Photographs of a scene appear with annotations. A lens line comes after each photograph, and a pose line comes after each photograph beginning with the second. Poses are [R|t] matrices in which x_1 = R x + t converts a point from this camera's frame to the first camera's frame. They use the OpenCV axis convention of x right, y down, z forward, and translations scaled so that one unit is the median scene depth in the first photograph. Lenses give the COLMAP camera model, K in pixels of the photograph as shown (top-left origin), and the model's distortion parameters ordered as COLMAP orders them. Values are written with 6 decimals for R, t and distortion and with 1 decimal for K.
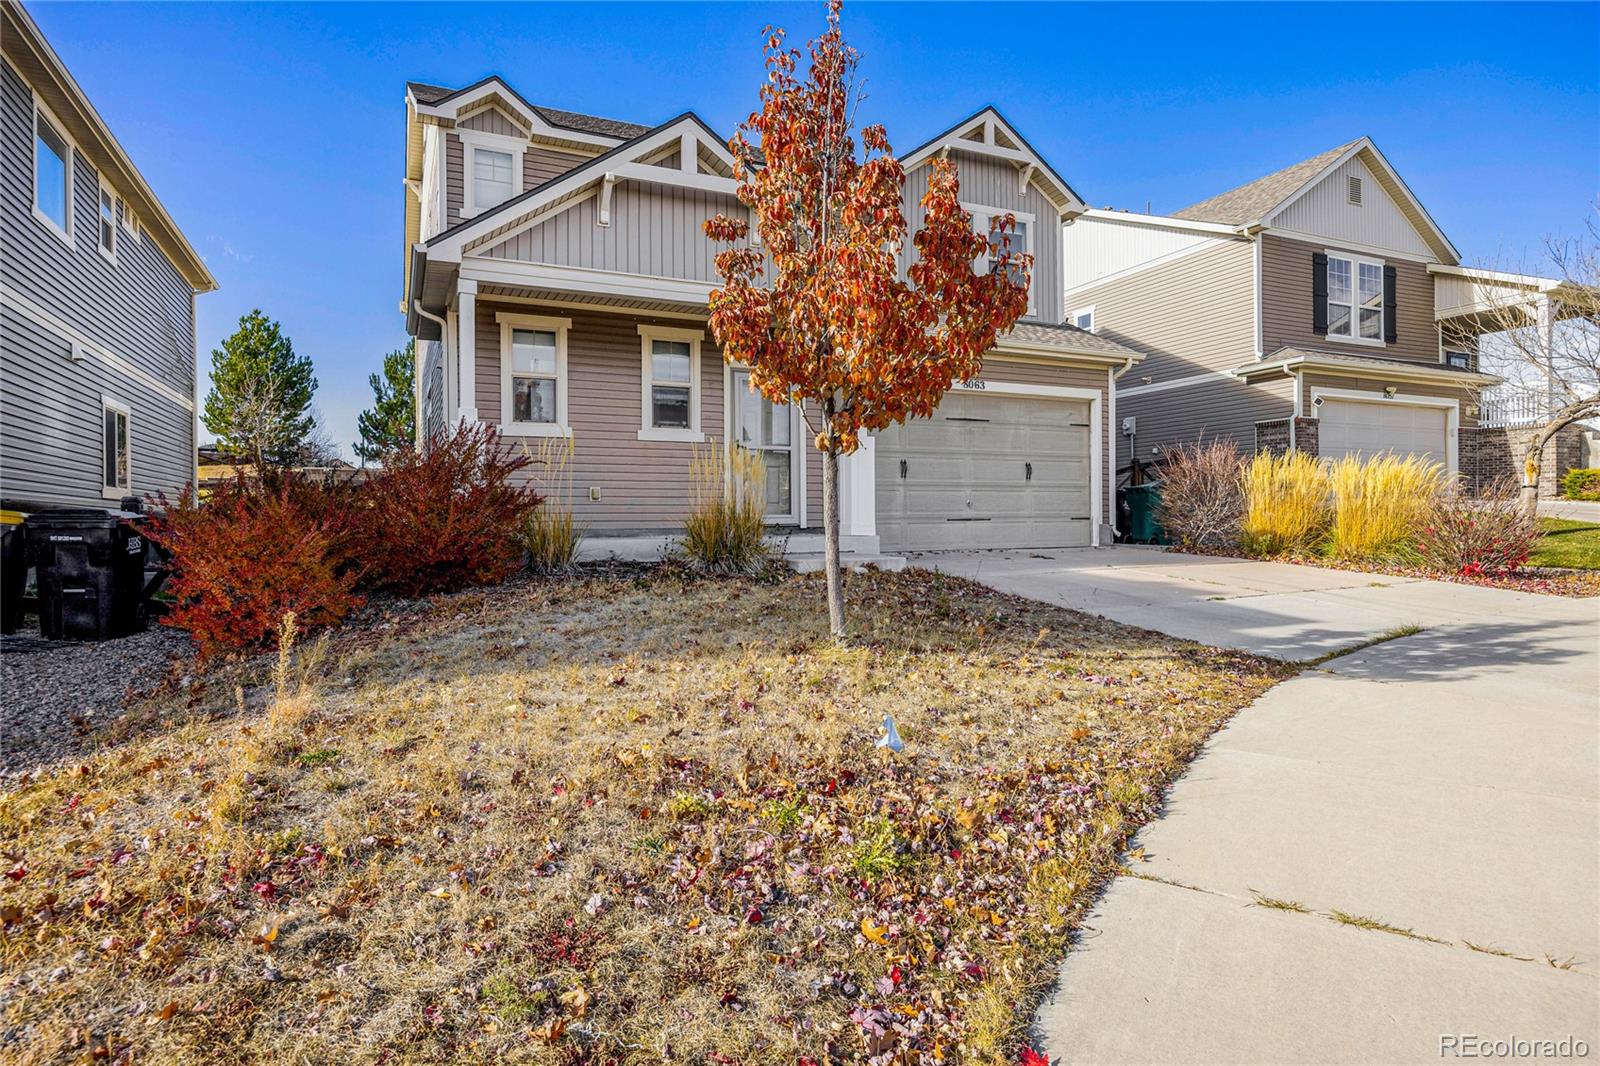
lens RADIAL K [[871.8, 0, 800.0], [0, 871.8, 533.0], [0, 0, 1]] dist [-0.025538, 0.000124]
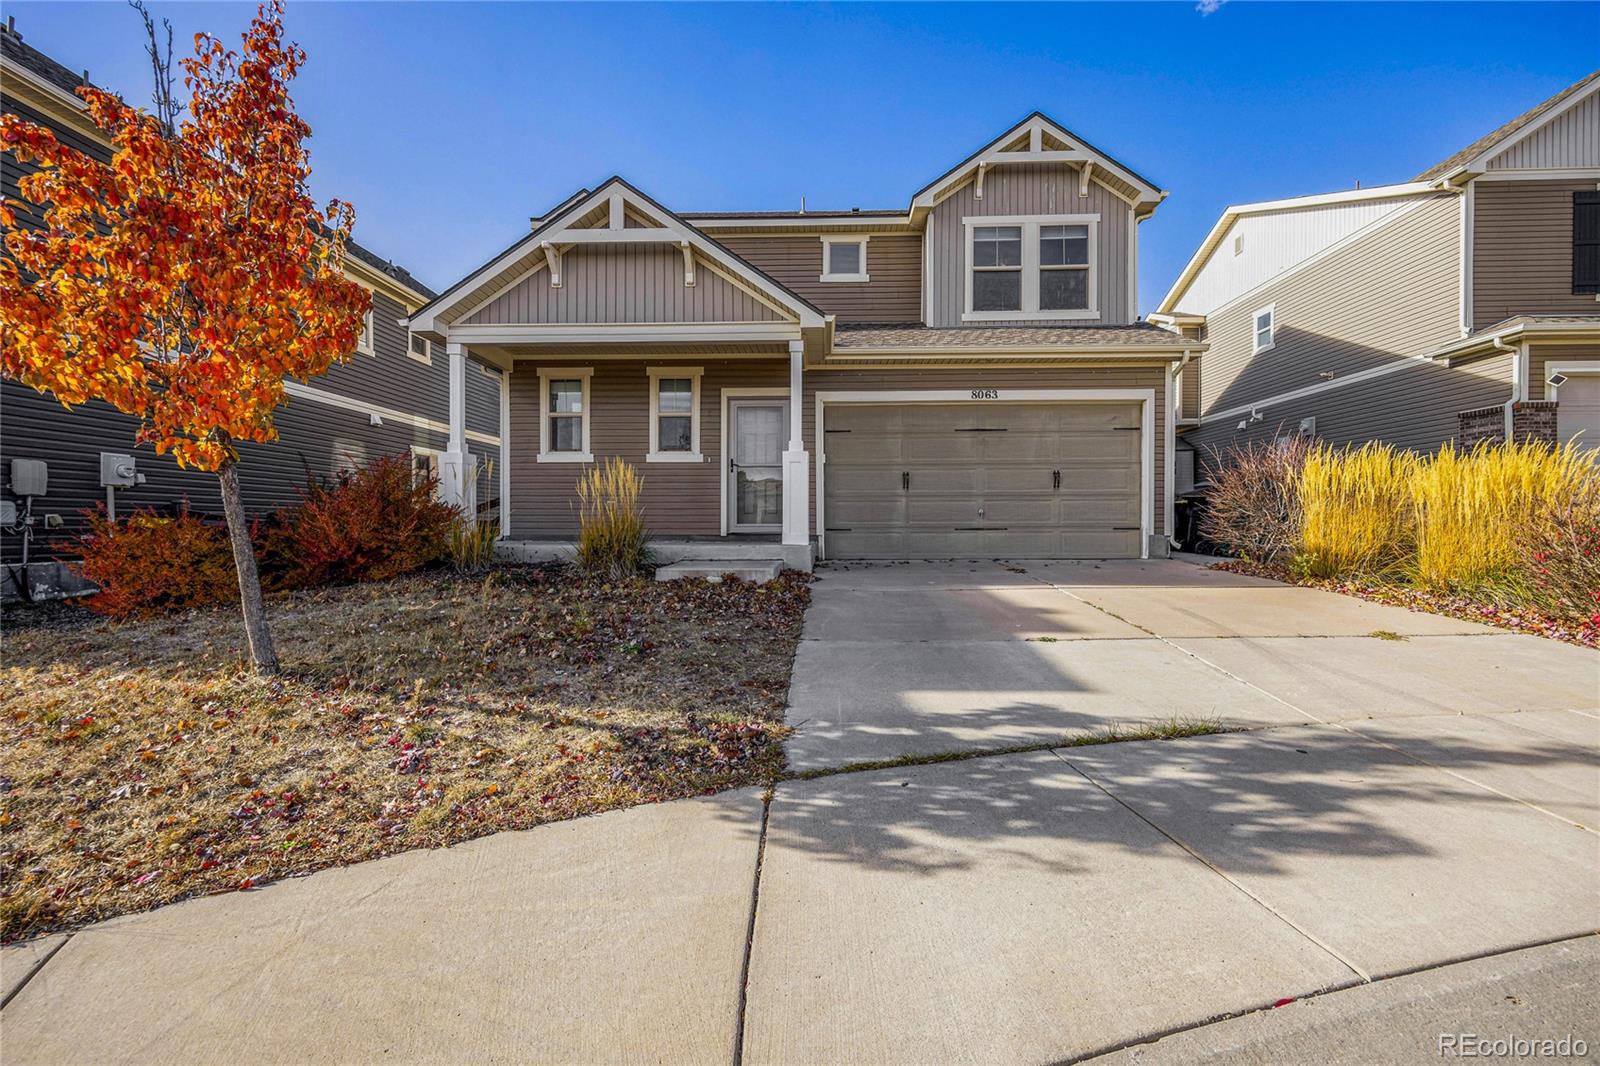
lens RADIAL K [[643.8, 0, 800.0], [0, 643.8, 533.0], [0, 0, 1]] dist [-0.000826, -0.000164]
pose [[0.896474, 0.012494, -0.442920, 0.316402], [-0.010821, 0.999922, 0.006303, -0.012373], [0.442964, -0.000858, 0.896539, 0.222786]]
